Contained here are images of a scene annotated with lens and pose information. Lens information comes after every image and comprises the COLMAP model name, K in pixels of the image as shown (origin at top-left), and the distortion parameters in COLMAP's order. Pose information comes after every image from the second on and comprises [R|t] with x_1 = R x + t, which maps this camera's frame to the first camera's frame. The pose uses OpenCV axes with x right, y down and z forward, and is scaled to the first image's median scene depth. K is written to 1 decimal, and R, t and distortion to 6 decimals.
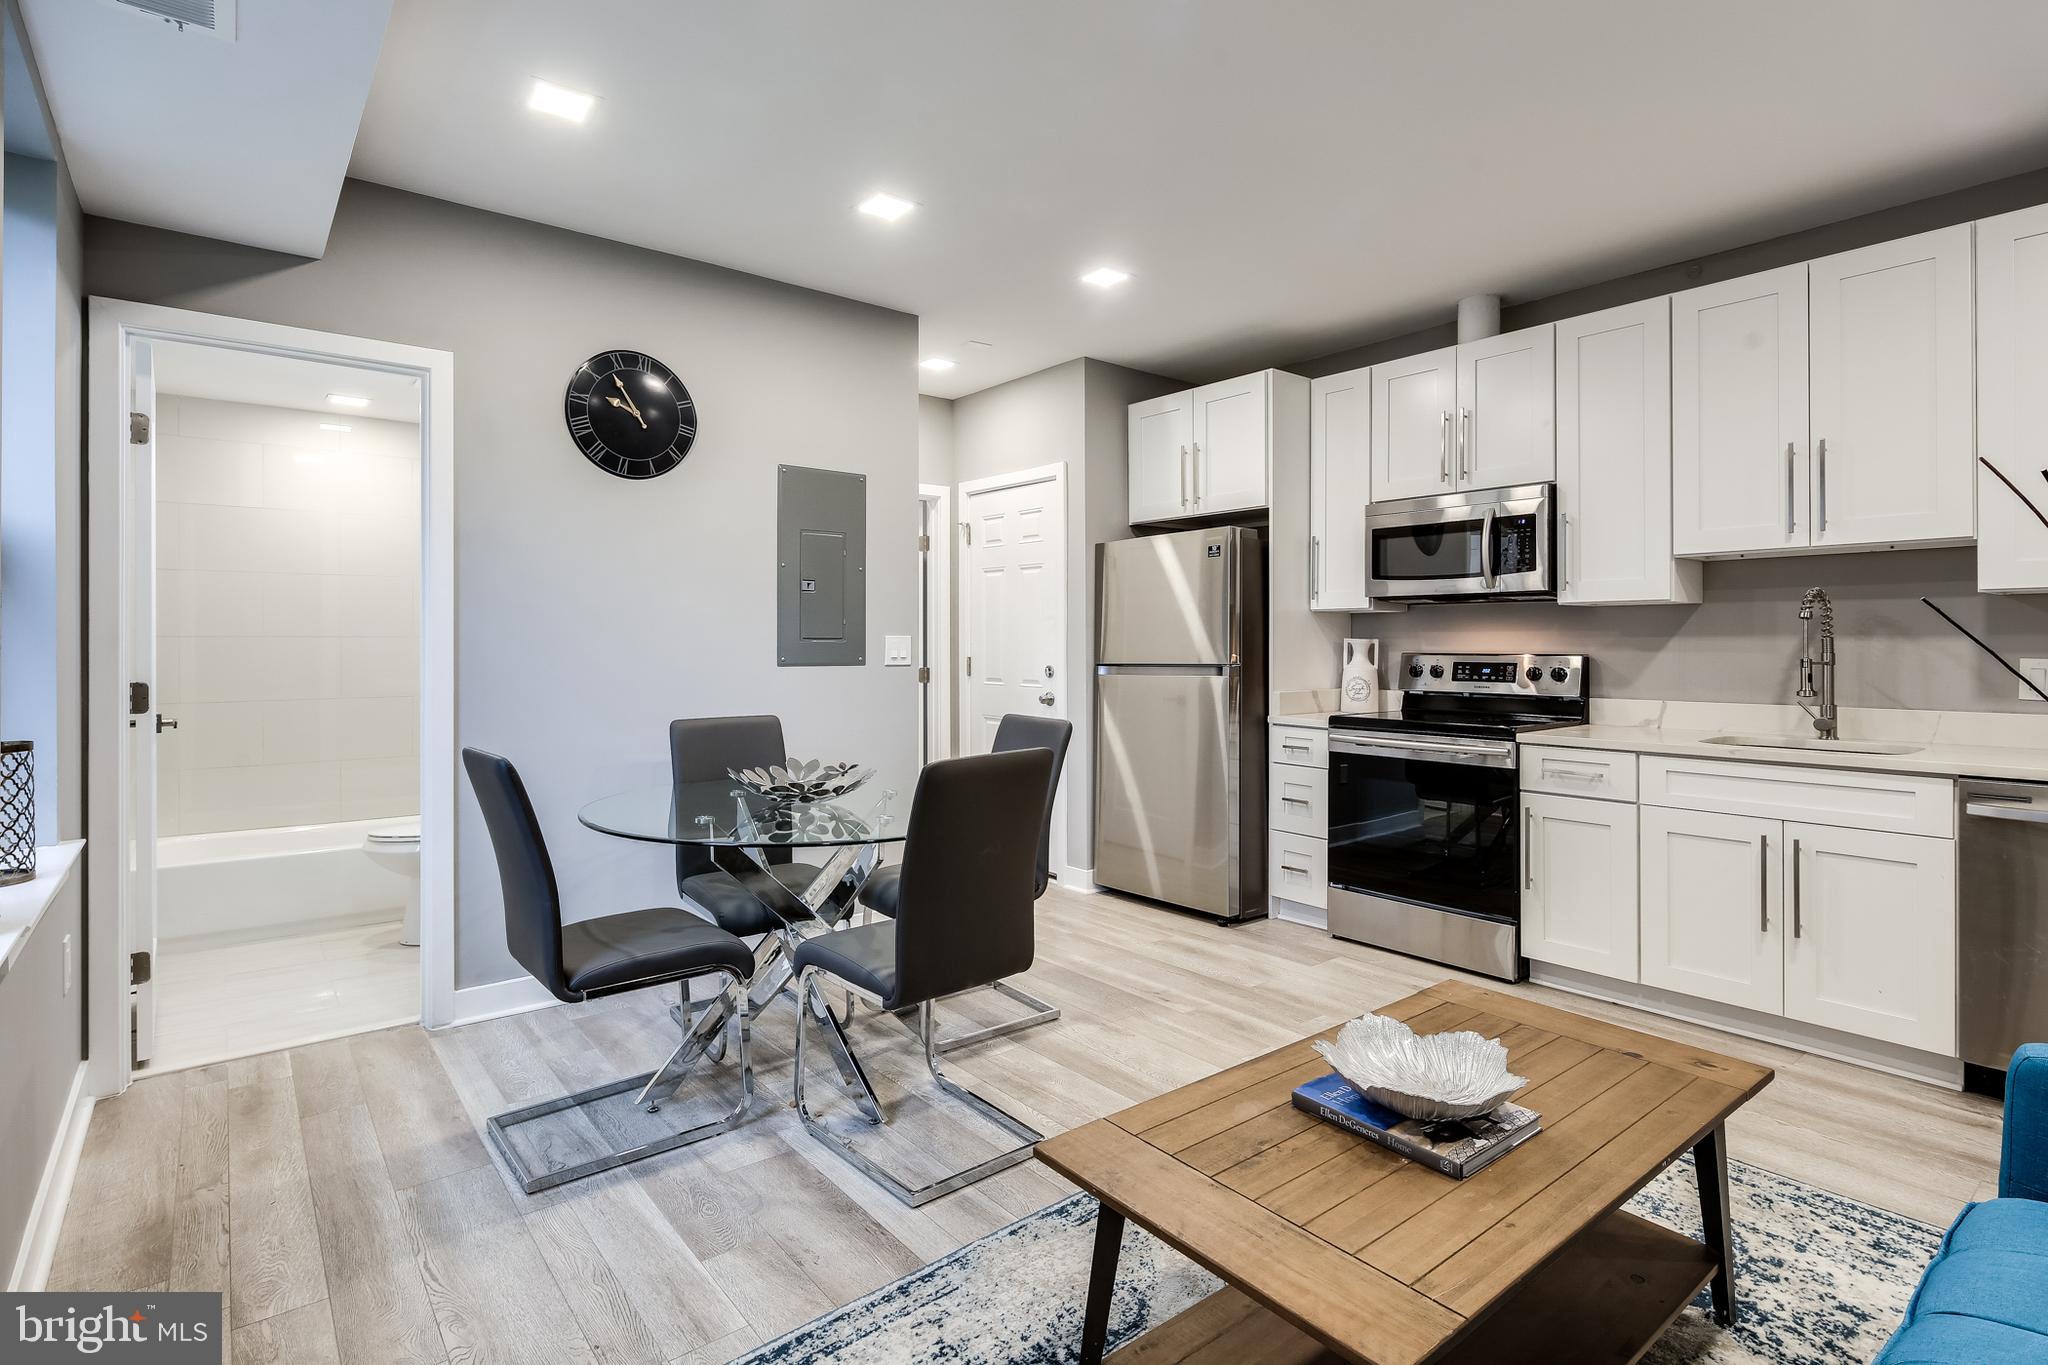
lens RADIAL K [[998.8, 0, 1024.7], [0, 998.8, 645.5], [0, 0, 1]] dist [0.000625, 0.000050]
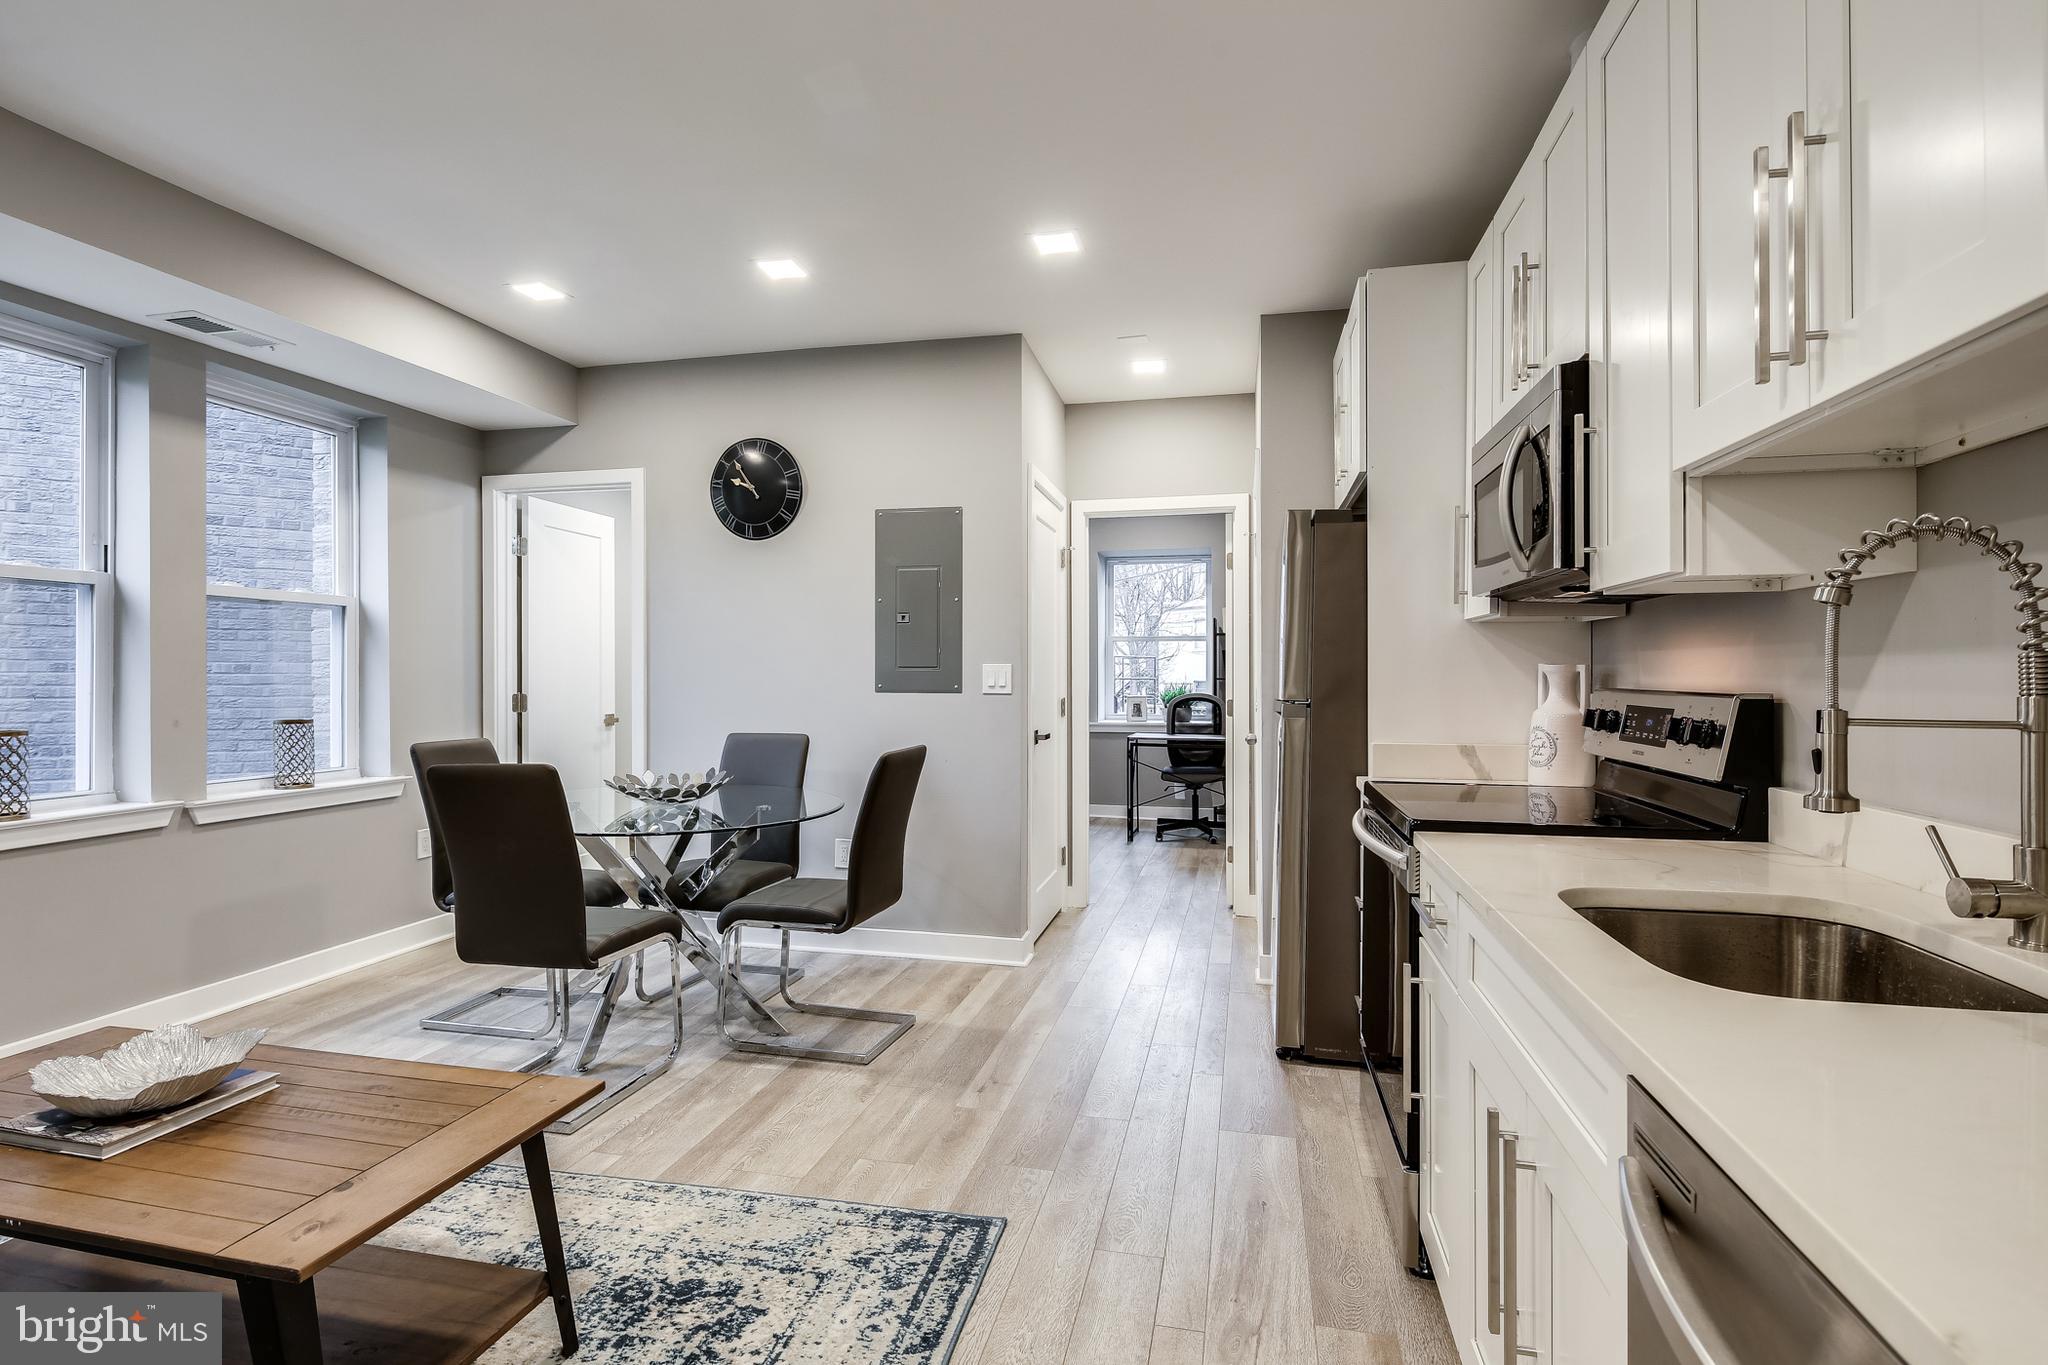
lens RADIAL K [[1013.4, 0, 1024.0], [0, 1013.4, 682.5], [0, 0, 1]] dist [-0.000899, -0.000519]
pose [[0.616308, 0.007772, -0.787467, 0.709738], [-0.003149, 0.999968, 0.007405, 0.000951], [0.787499, -0.002085, 0.616312, 0.419841]]
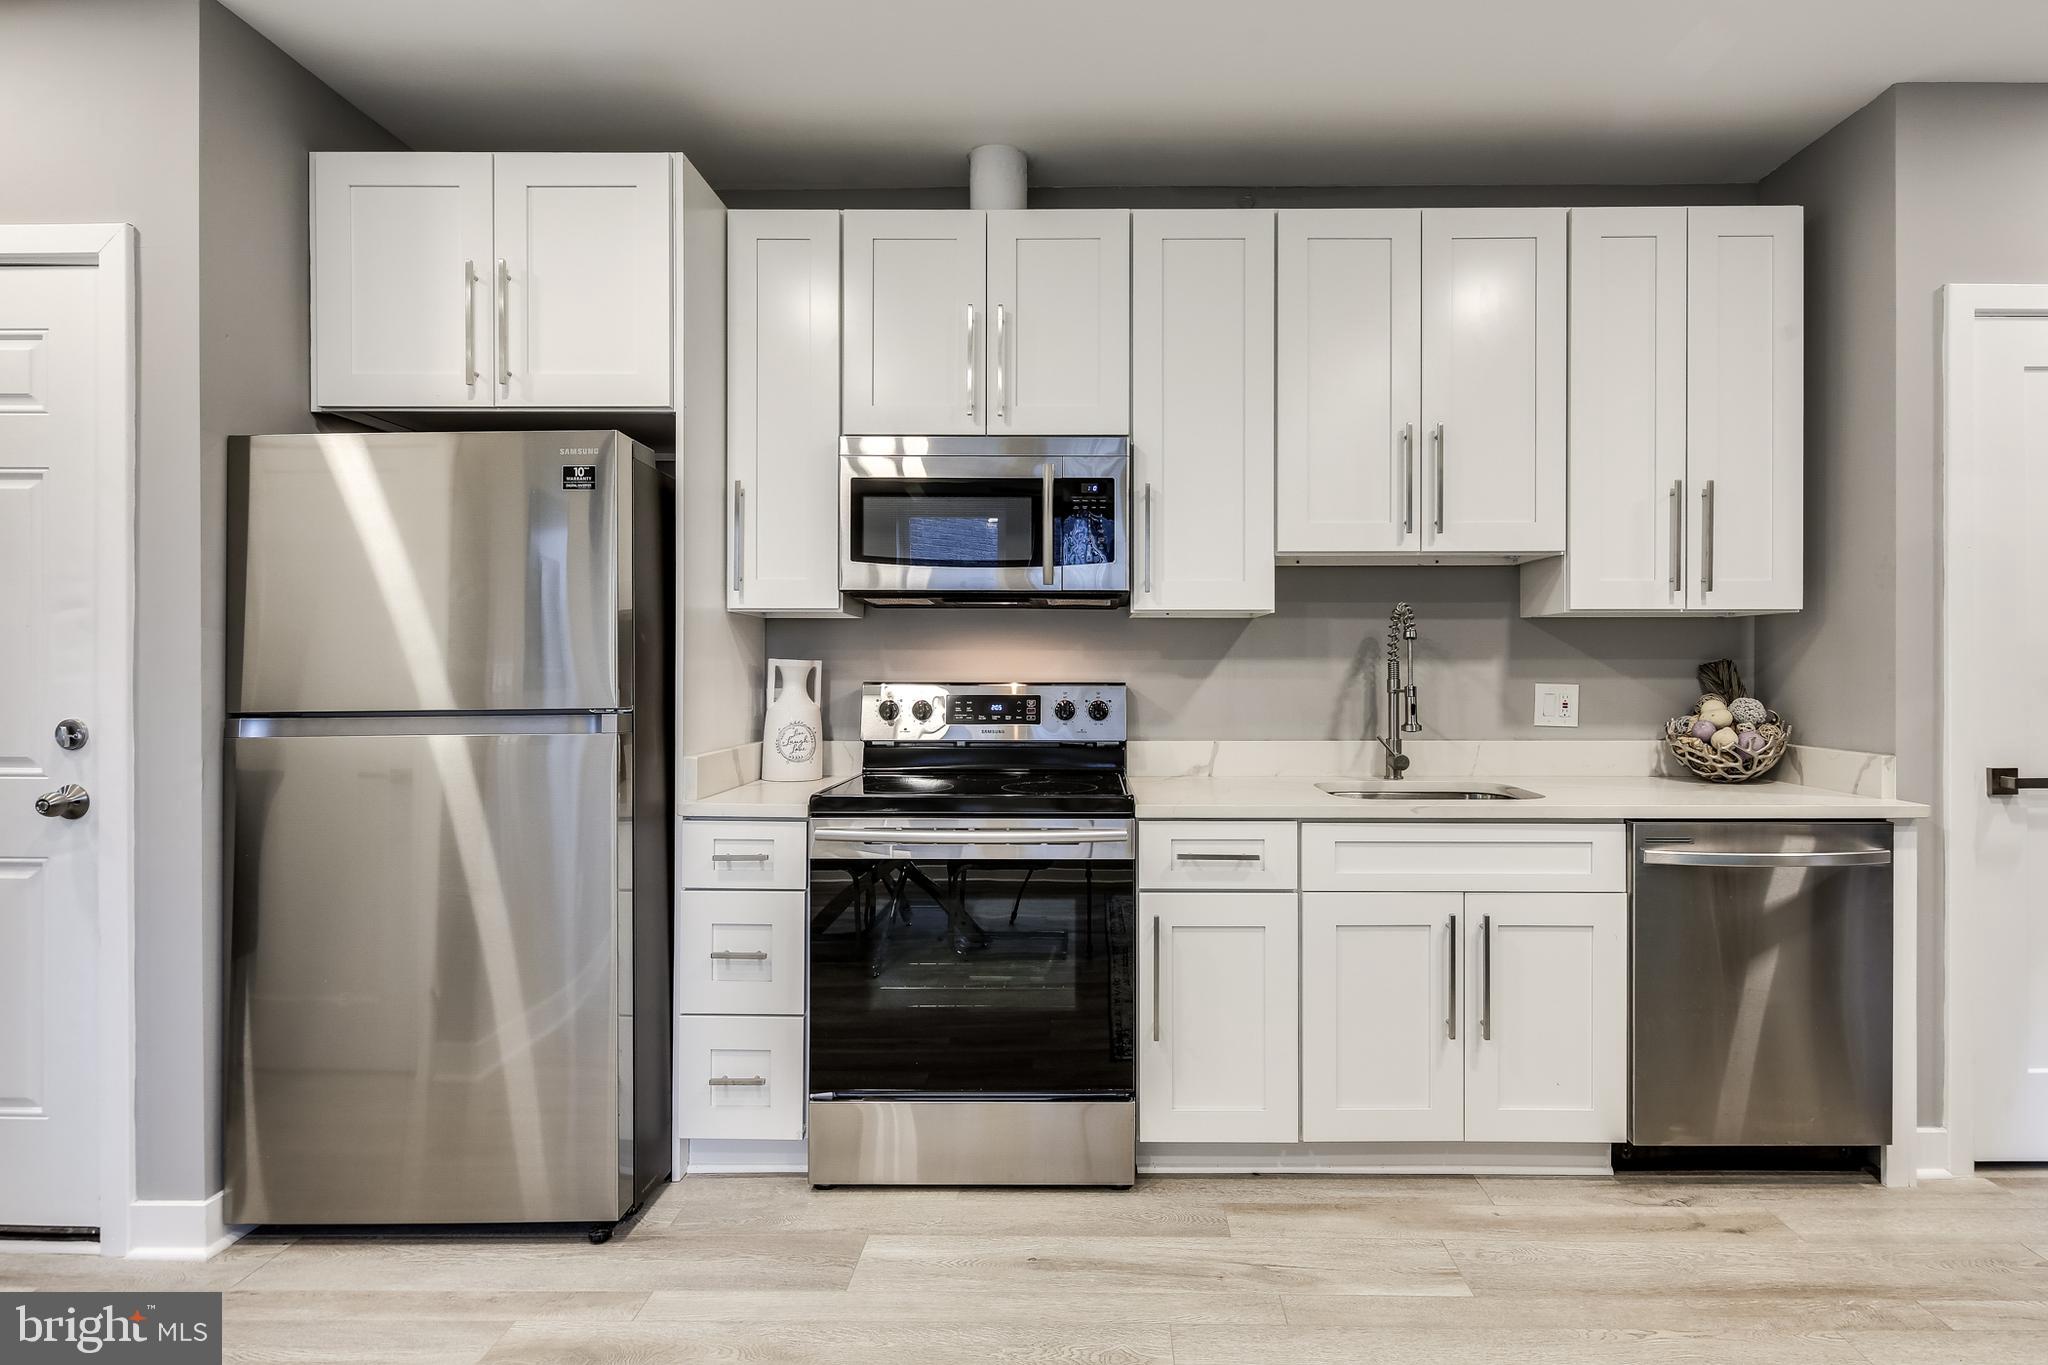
lens RADIAL K [[1006.6, 0, 1063.2], [0, 1006.6, 670.0], [0, 0, 1]] dist [-0.001746, -0.000432]
pose [[0.642203, 0.000269, 0.766534, -0.037626], [0.001371, 0.999998, -0.001499, 0.000819], [-0.766533, 0.002014, 0.642202, 0.544335]]
